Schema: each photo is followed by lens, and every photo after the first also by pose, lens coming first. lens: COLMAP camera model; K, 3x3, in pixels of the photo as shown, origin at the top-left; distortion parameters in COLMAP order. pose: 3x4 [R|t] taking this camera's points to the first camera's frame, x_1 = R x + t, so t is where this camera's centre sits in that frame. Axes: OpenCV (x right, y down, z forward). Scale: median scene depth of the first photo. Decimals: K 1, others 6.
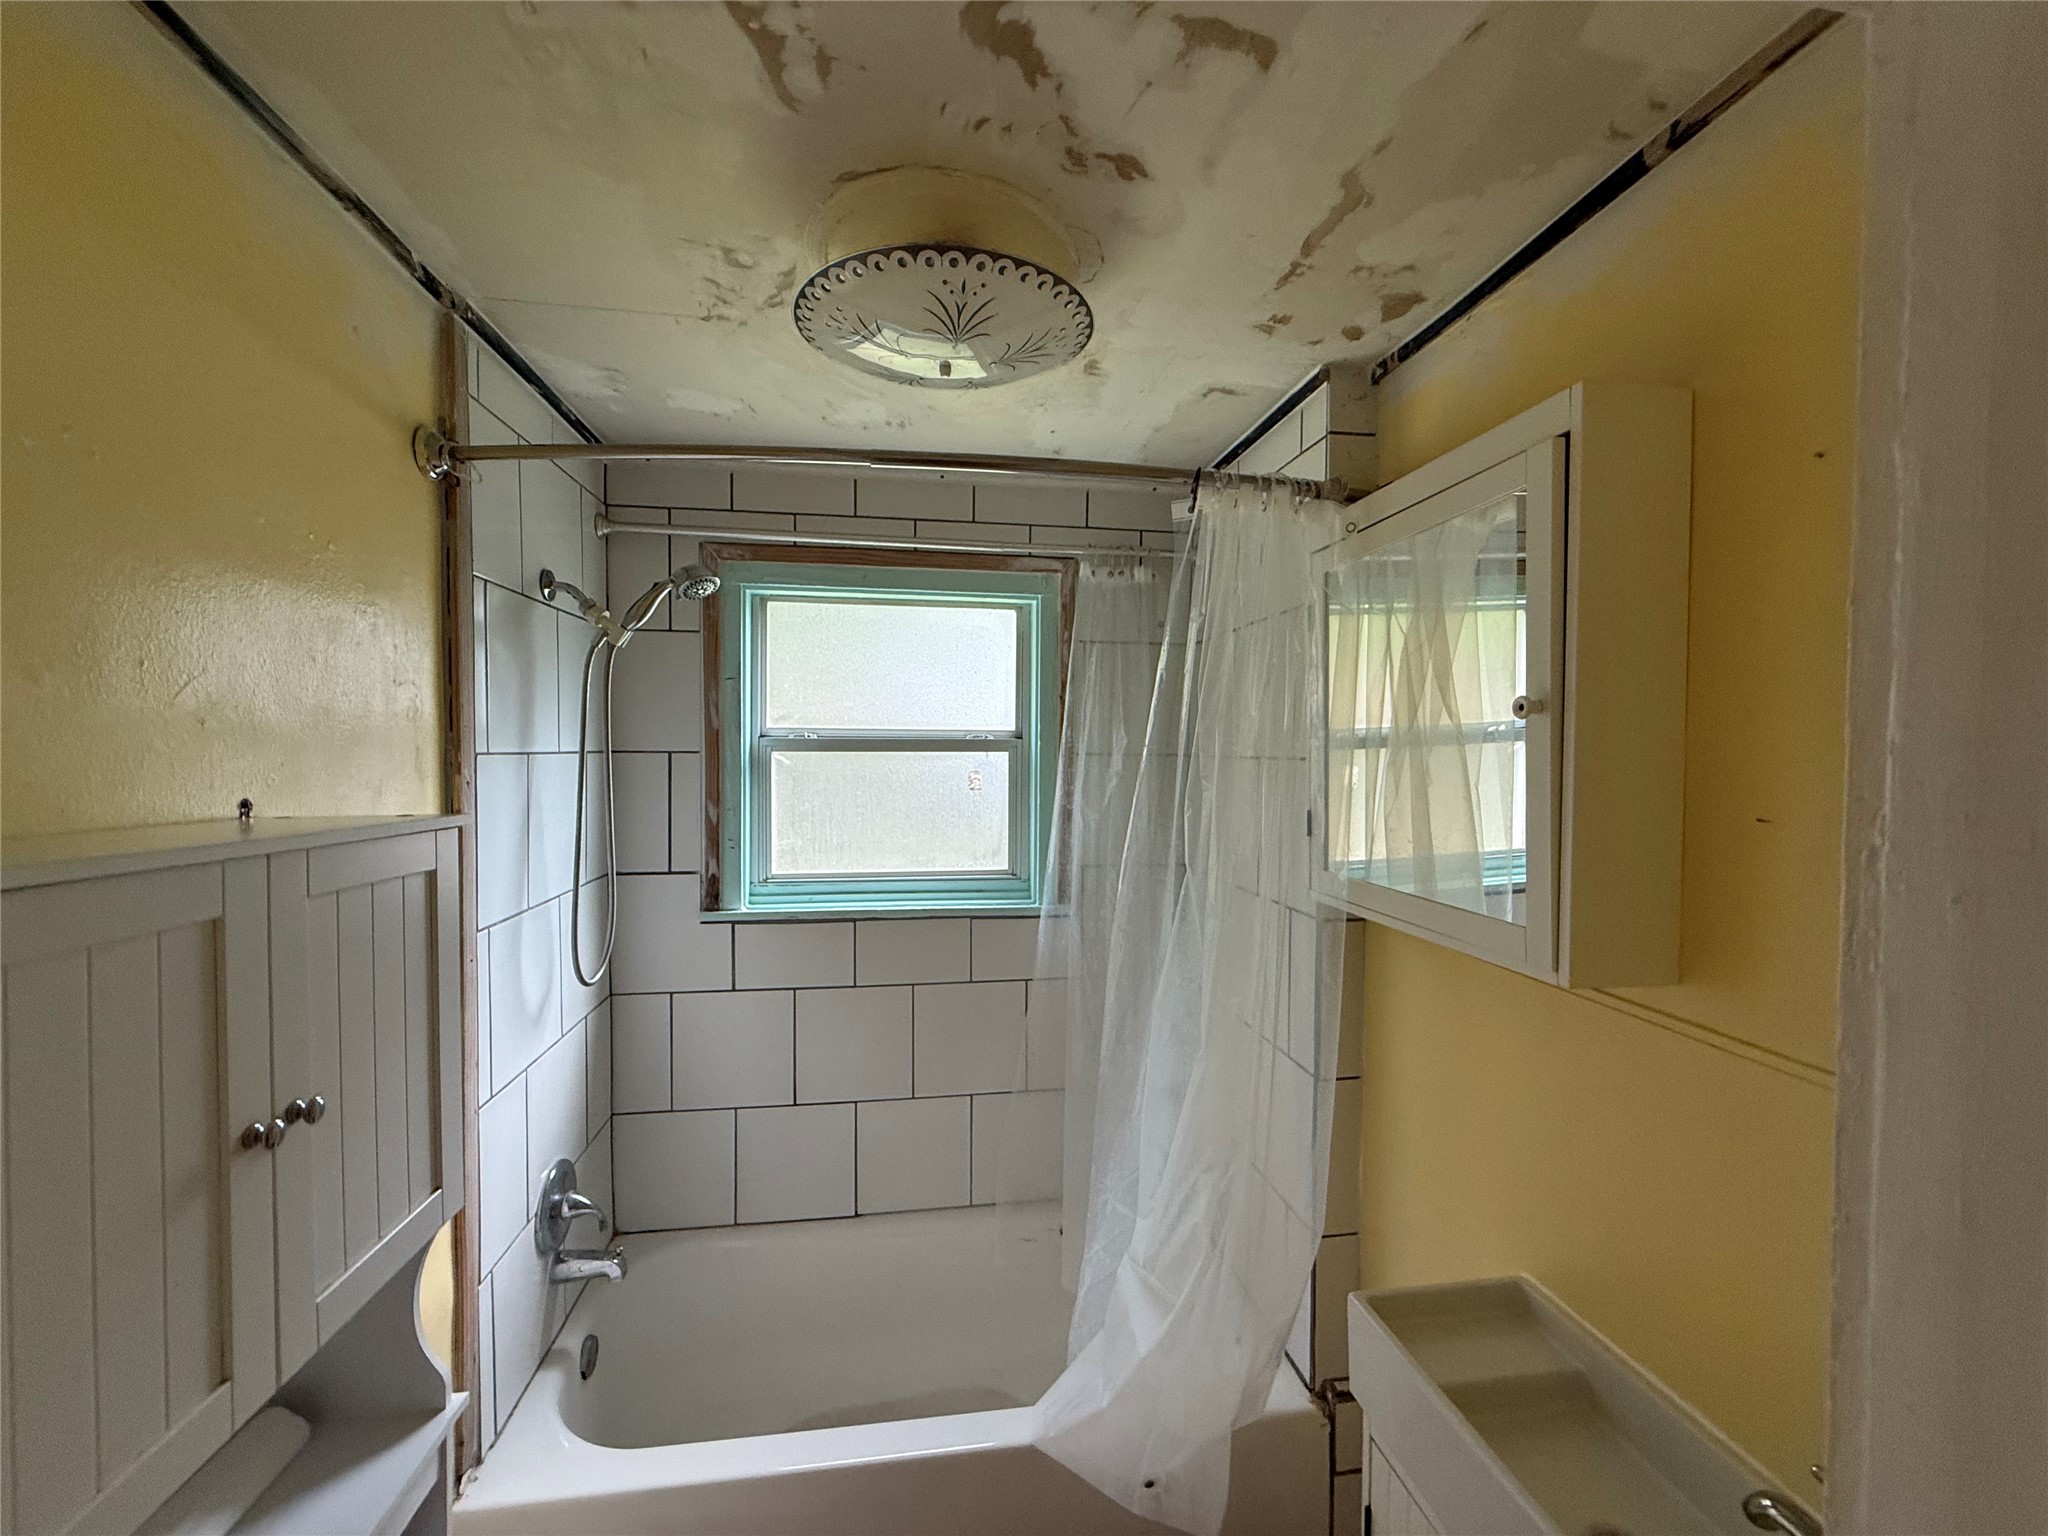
lens RADIAL K [[810.5, 0, 1014.9], [0, 810.5, 763.8], [0, 0, 1]] dist [0.000405, -0.000963]
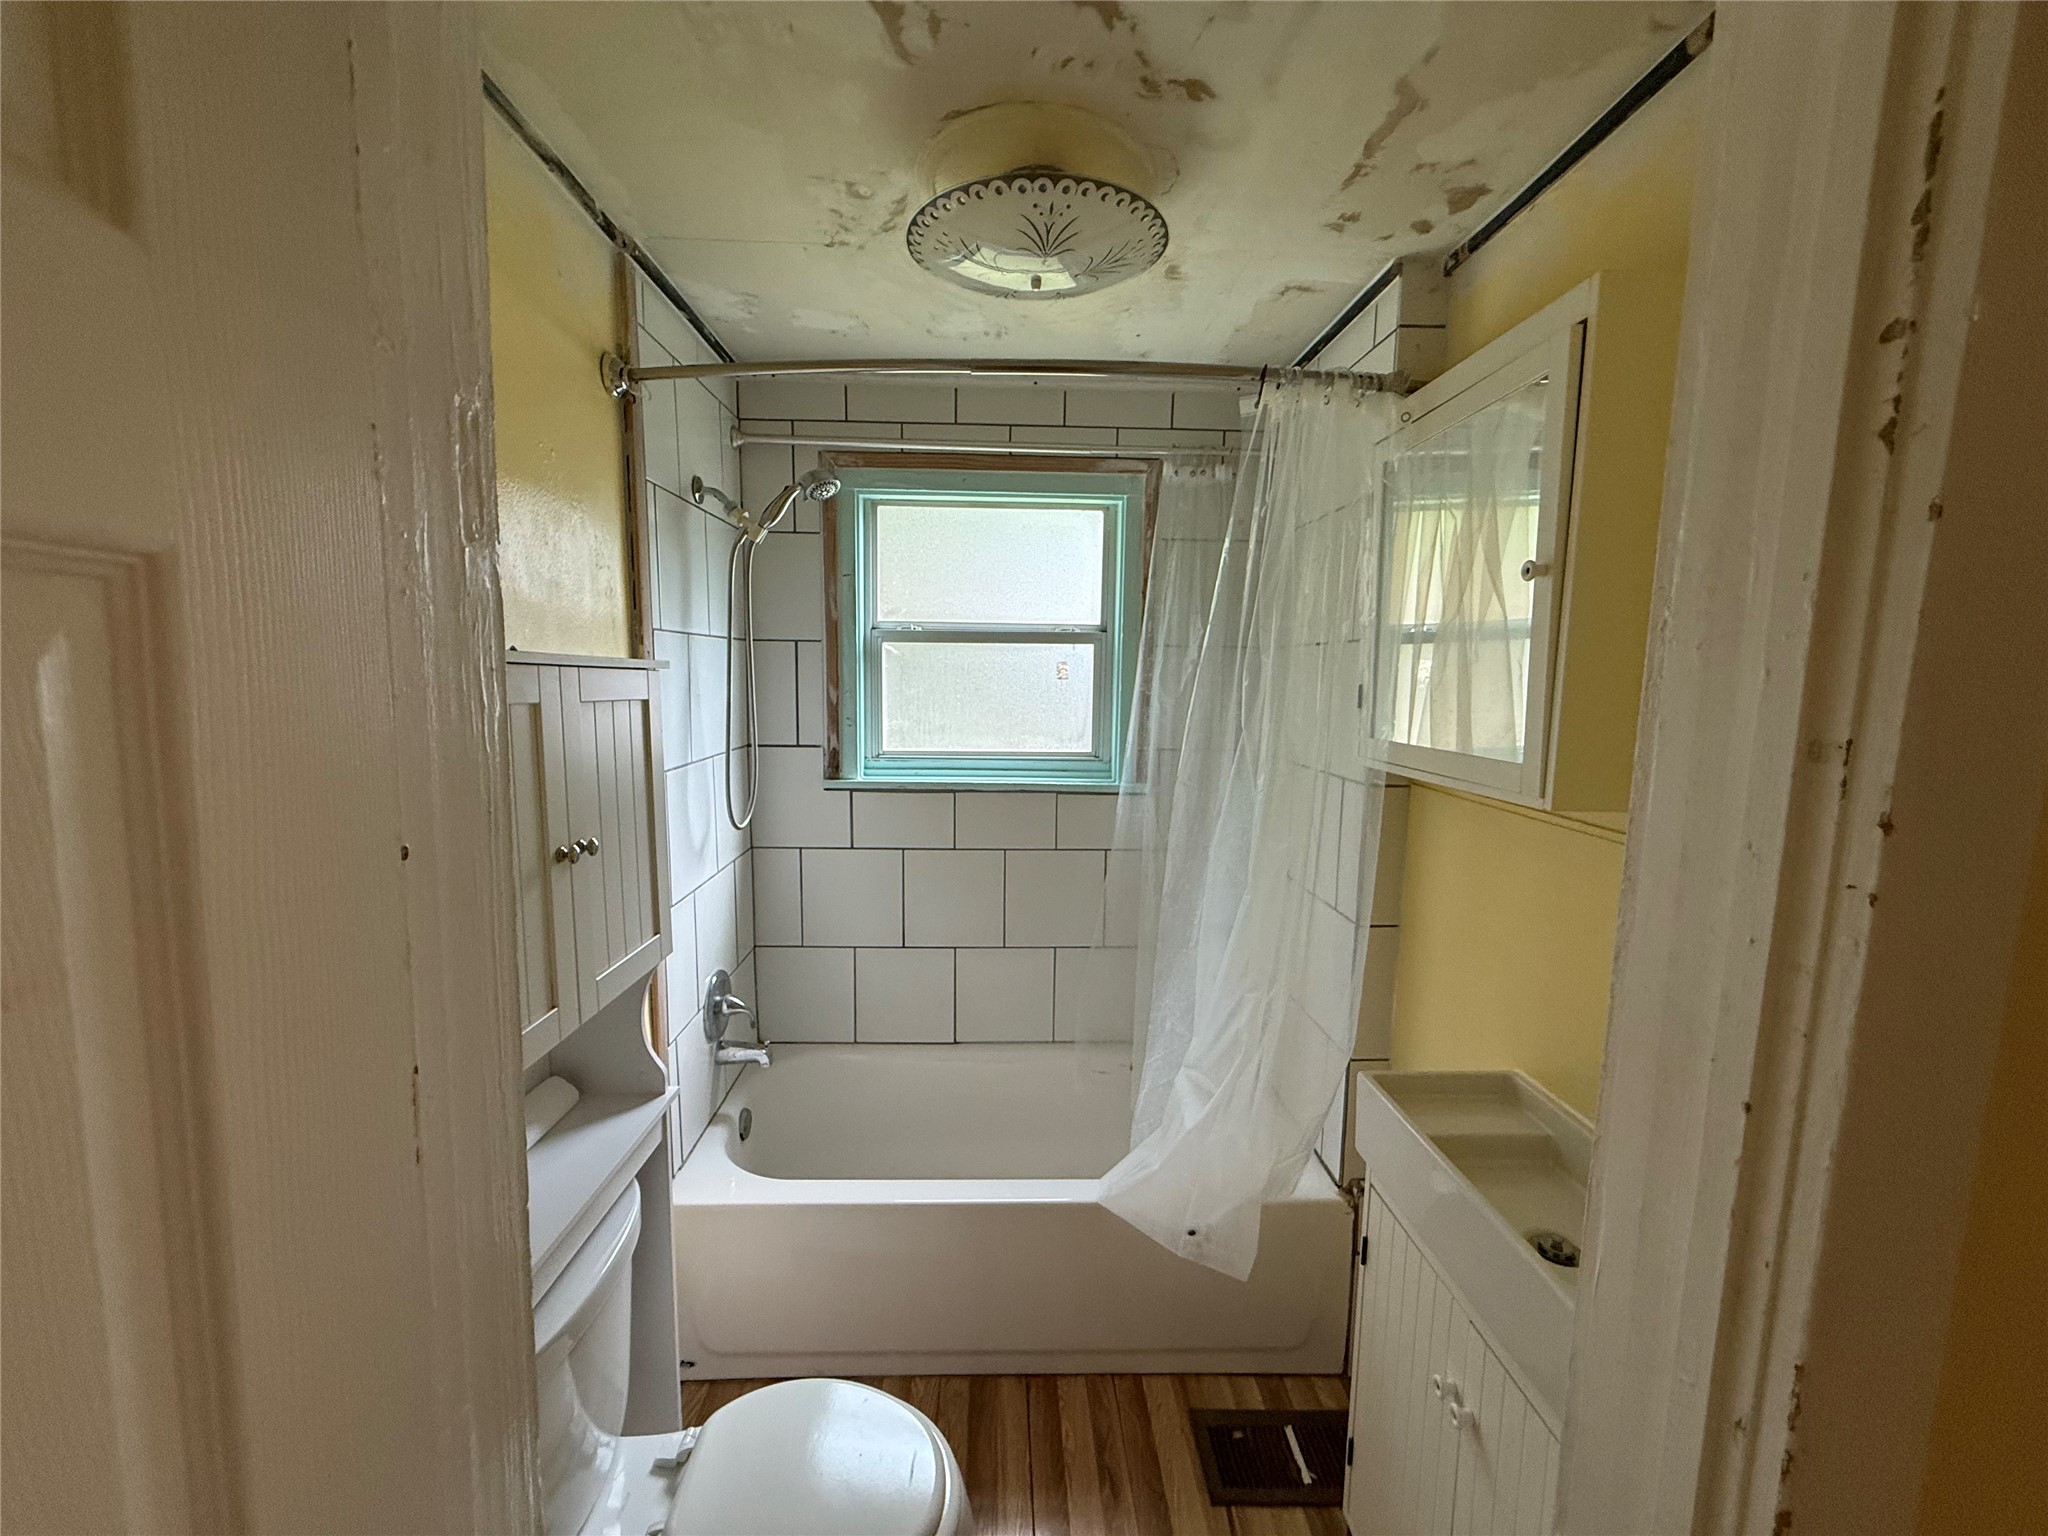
lens RADIAL K [[810.5, 0, 1014.9], [0, 810.5, 763.8], [0, 0, 1]] dist [0.000405, -0.000963]
pose [[0.993090, 0.020708, -0.115516, 0.023681], [-0.009507, 0.995270, 0.096680, 0.059729], [0.116971, -0.094913, 0.988589, -0.151853]]
